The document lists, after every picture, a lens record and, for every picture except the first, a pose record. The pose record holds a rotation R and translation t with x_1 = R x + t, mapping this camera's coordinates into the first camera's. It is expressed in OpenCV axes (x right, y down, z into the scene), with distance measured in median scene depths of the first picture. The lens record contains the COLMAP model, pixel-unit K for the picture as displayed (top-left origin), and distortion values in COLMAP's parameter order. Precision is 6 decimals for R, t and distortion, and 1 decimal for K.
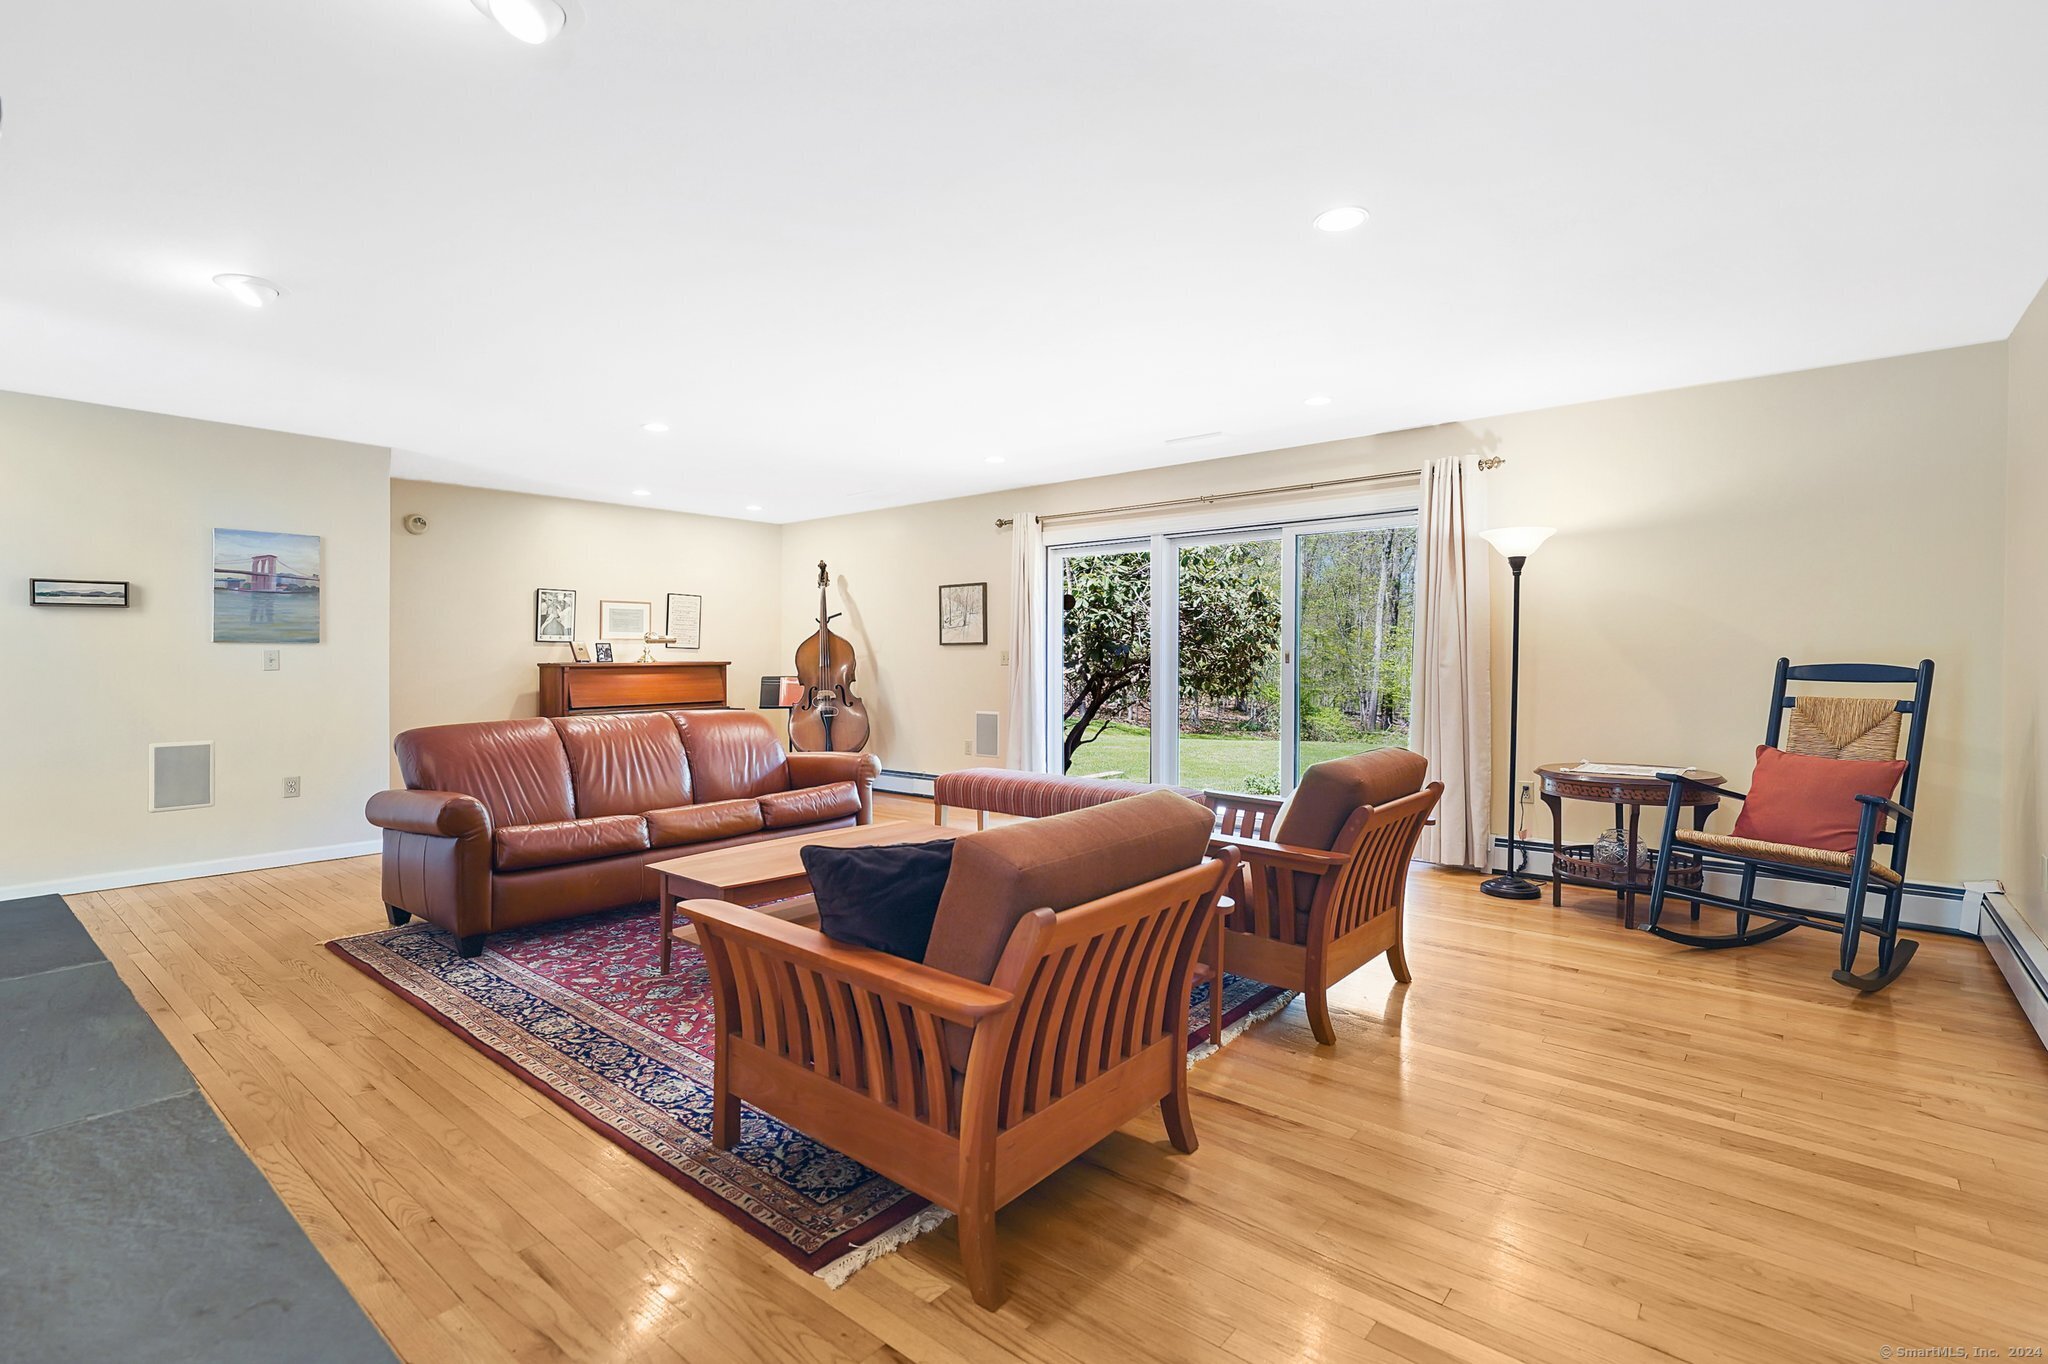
lens RADIAL K [[942.0, 0, 1021.7], [0, 942.0, 666.9], [0, 0, 1]] dist [-0.001622, -0.000094]
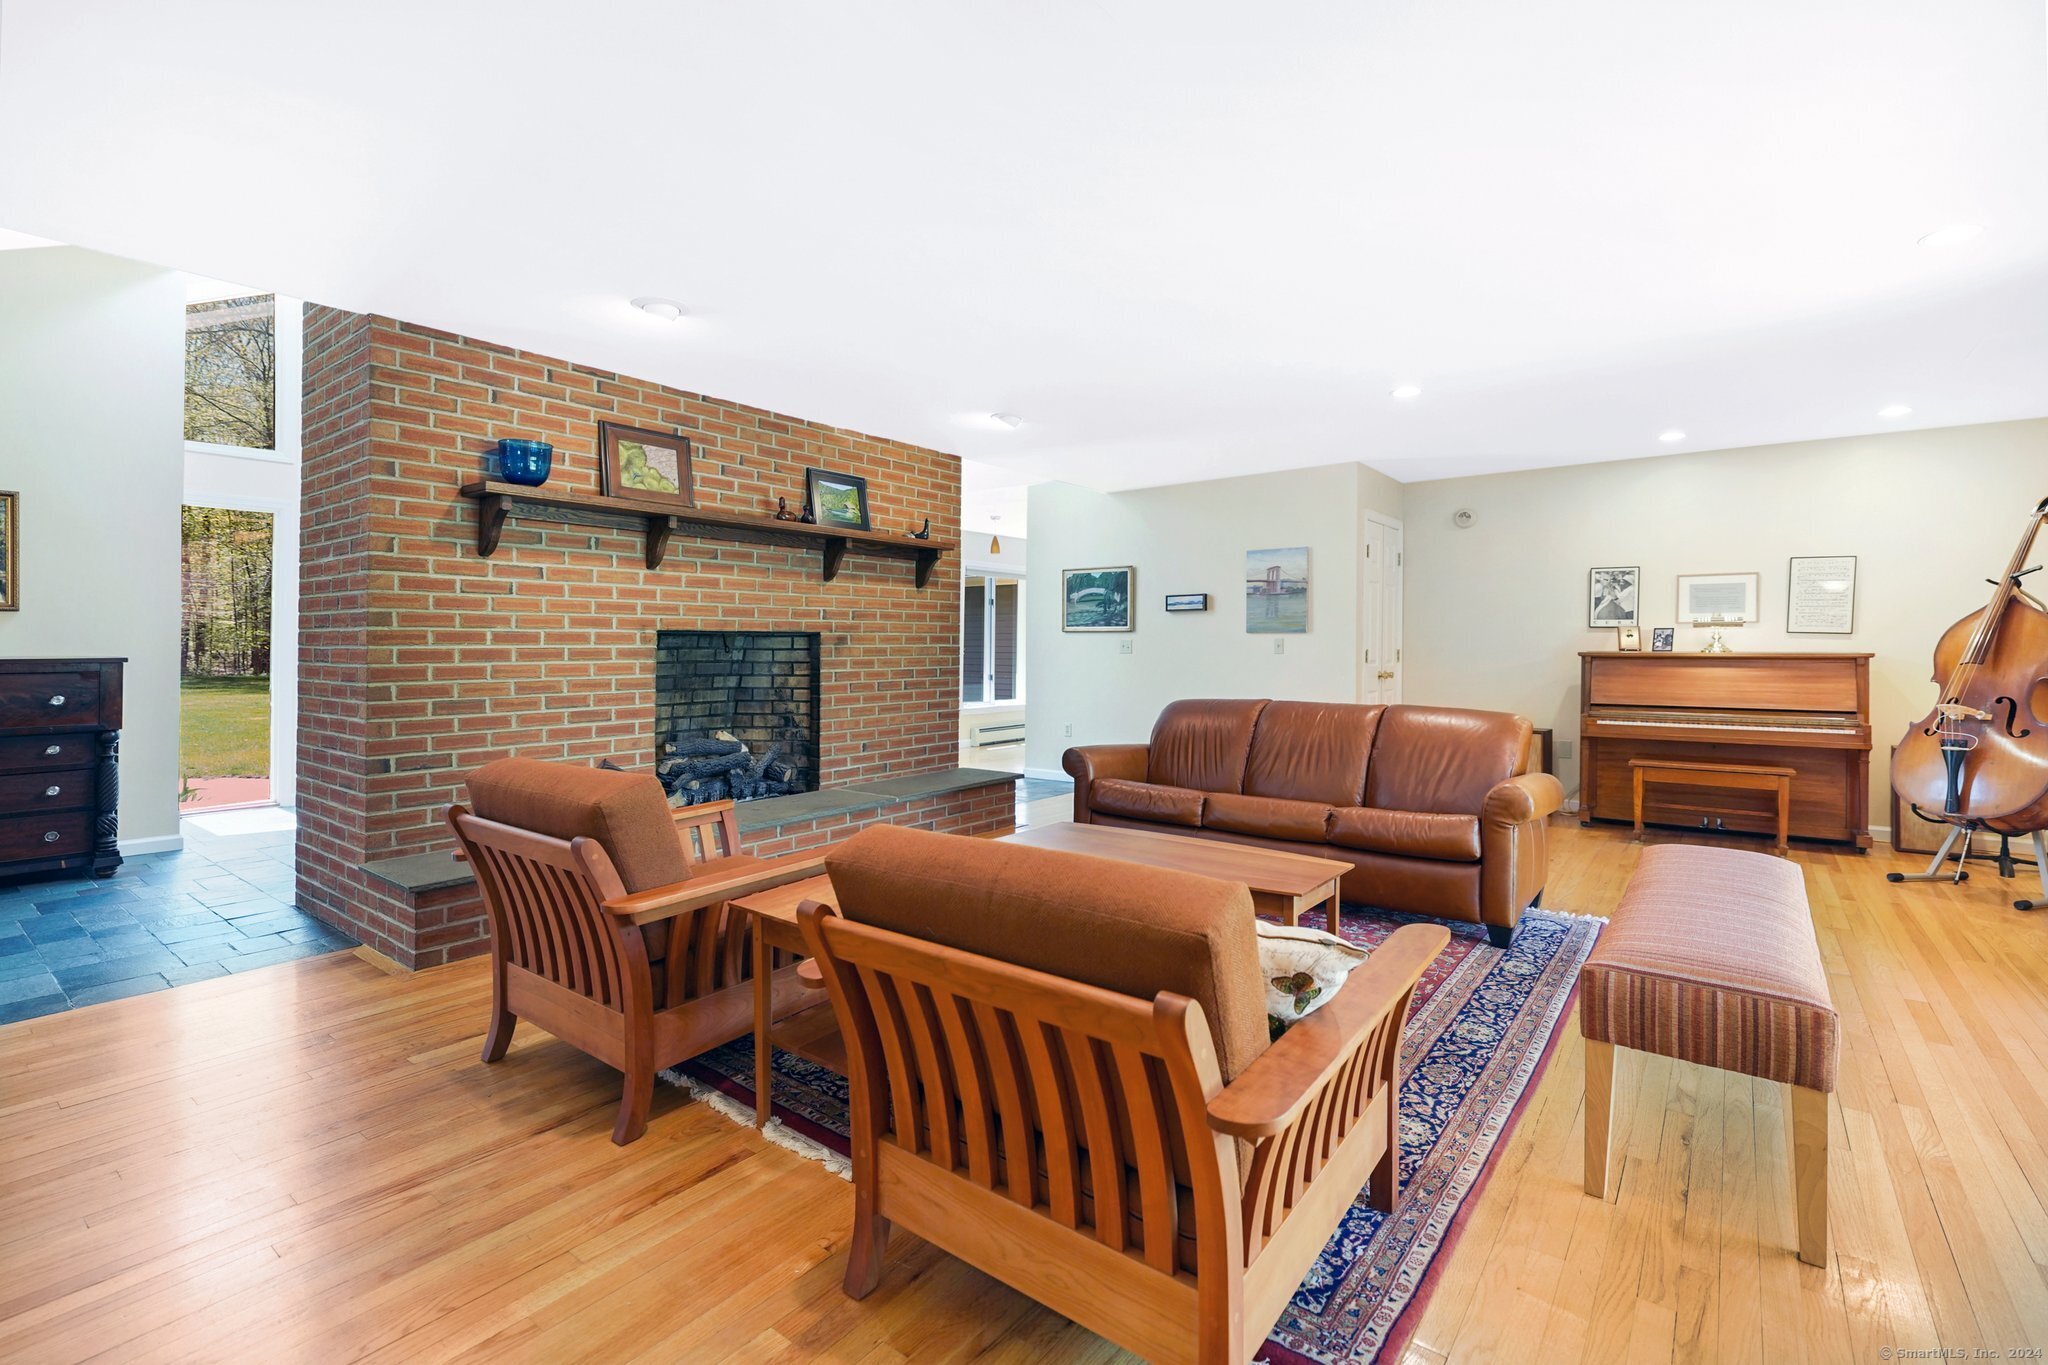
lens RADIAL K [[942.0, 0, 1015.6], [0, 942.0, 641.9], [0, 0, 1]] dist [-0.001622, -0.000094]
pose [[0.036772, 0.003398, -0.999318, 0.514233], [-0.014295, 0.999894, 0.002874, -0.011286], [0.999221, 0.014179, 0.036816, 0.594097]]
